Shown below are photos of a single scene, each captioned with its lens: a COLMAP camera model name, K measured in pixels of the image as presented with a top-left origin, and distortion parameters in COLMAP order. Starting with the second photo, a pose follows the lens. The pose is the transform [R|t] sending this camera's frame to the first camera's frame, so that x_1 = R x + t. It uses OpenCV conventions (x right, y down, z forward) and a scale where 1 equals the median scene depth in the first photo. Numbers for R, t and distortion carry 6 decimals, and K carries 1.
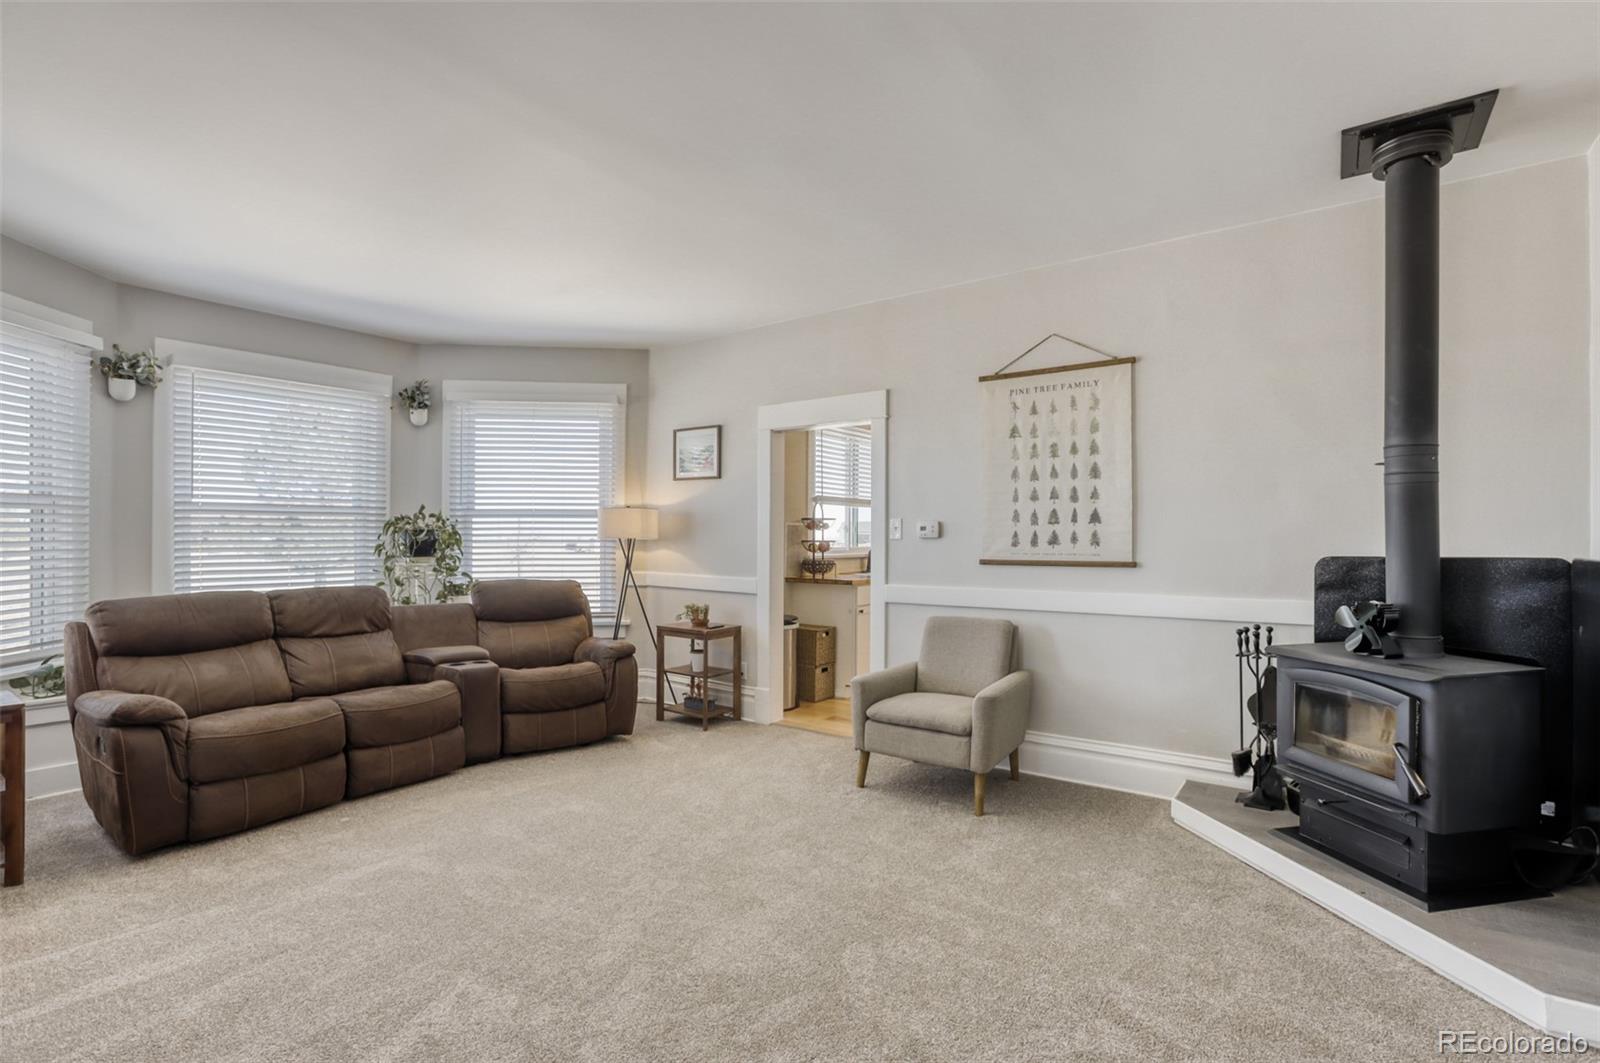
lens RADIAL K [[773.1, 0, 800.0], [0, 773.1, 531.5], [0, 0, 1]] dist [-0.025358, 0.000380]
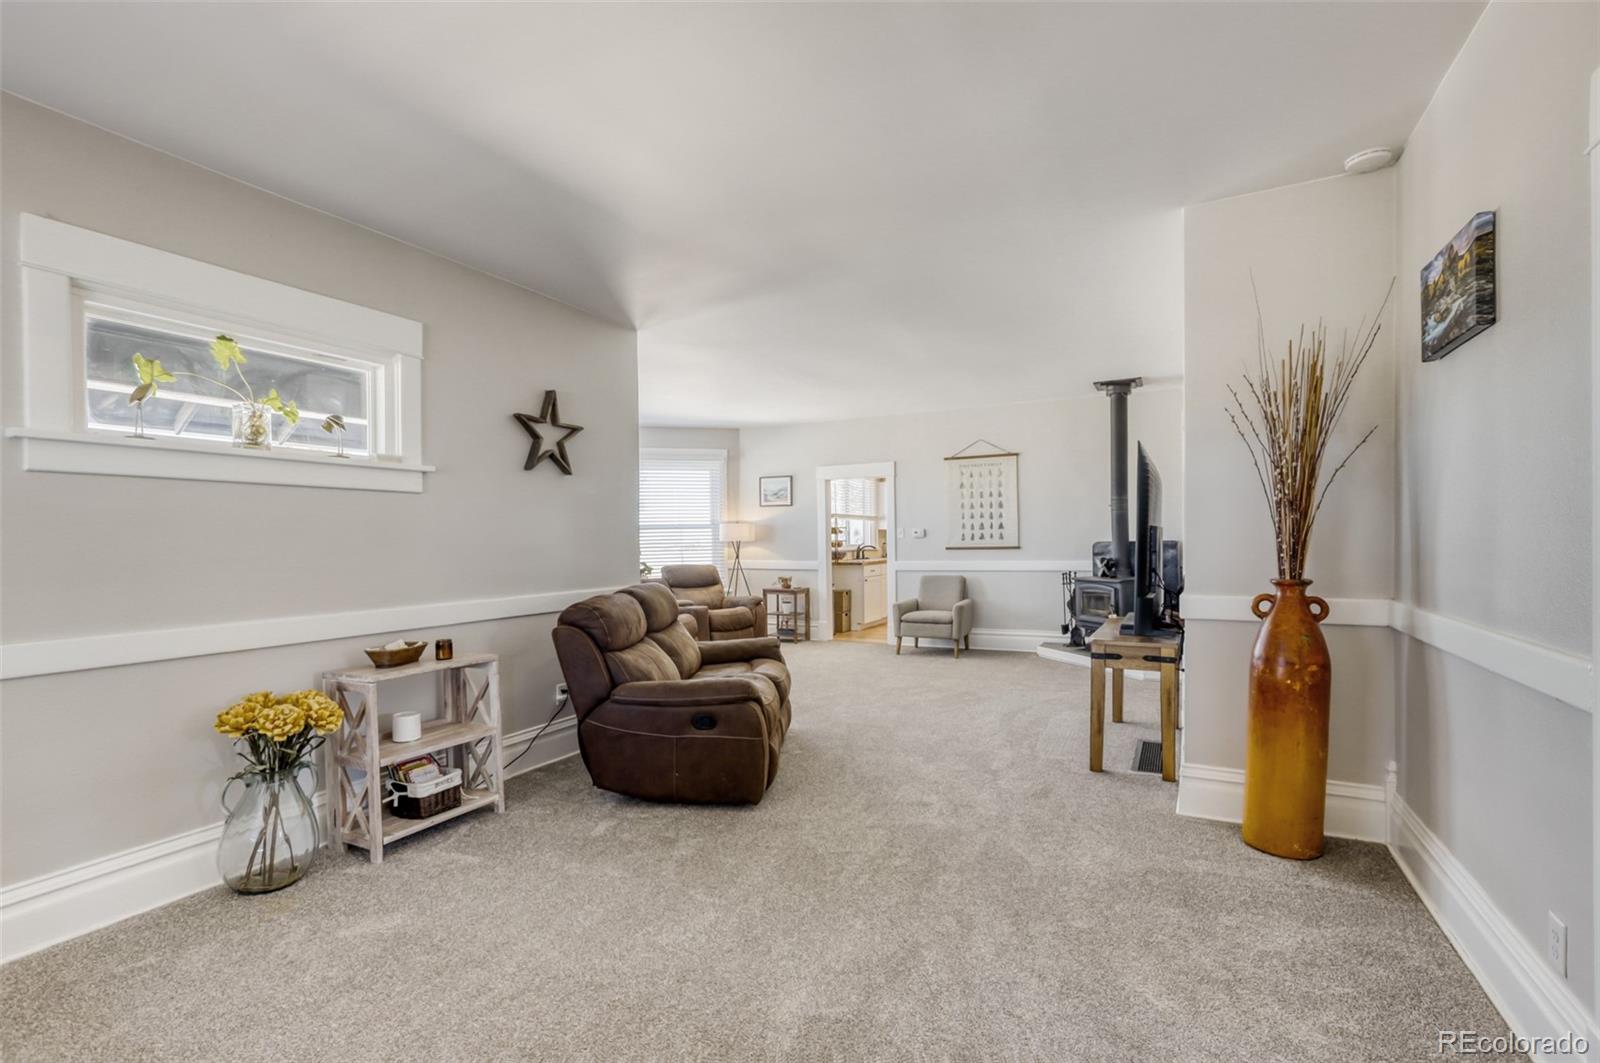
lens RADIAL K [[748.0, 0, 792.9], [0, 748.0, 529.1], [0, 0, 1]] dist [-0.002733, 0.000650]
pose [[0.991404, -0.015647, 0.129900, -0.441389], [0.016653, 0.999839, -0.006665, -0.005558], [-0.129775, 0.008771, 0.991505, -0.946486]]
